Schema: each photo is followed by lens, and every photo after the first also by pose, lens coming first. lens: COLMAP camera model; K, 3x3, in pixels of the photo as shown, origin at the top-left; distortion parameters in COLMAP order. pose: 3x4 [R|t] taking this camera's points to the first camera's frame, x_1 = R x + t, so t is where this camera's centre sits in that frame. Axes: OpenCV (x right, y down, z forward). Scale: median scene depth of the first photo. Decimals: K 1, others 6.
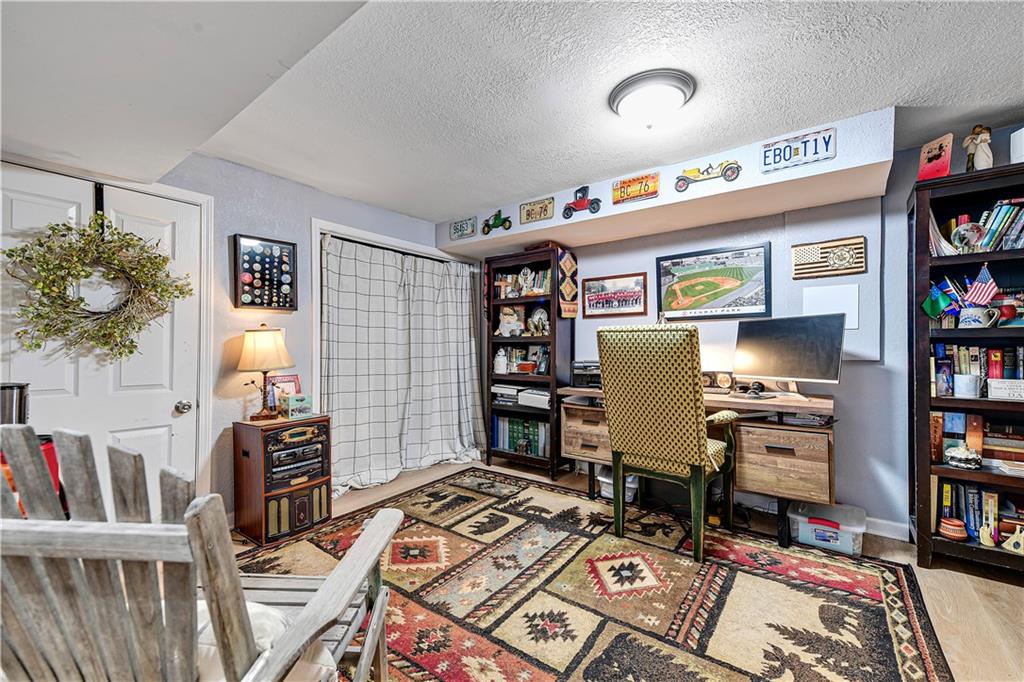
lens RADIAL K [[413.6, 0, 516.2], [0, 413.6, 345.4], [0, 0, 1]] dist [0.013119, -0.000027]
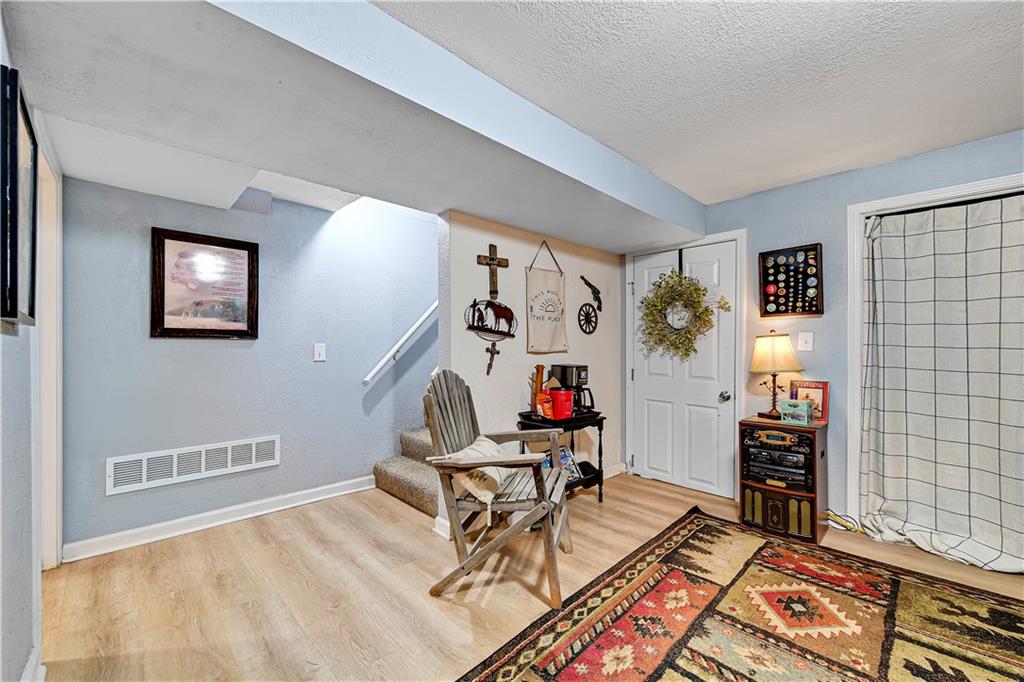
lens RADIAL K [[413.6, 0, 516.2], [0, 413.6, 345.4], [0, 0, 1]] dist [0.013119, -0.000027]
pose [[-0.147669, -0.006329, -0.989017, 0.551379], [-0.004536, 0.999973, -0.005722, -0.003221], [0.989026, 0.003641, -0.147694, 0.494116]]
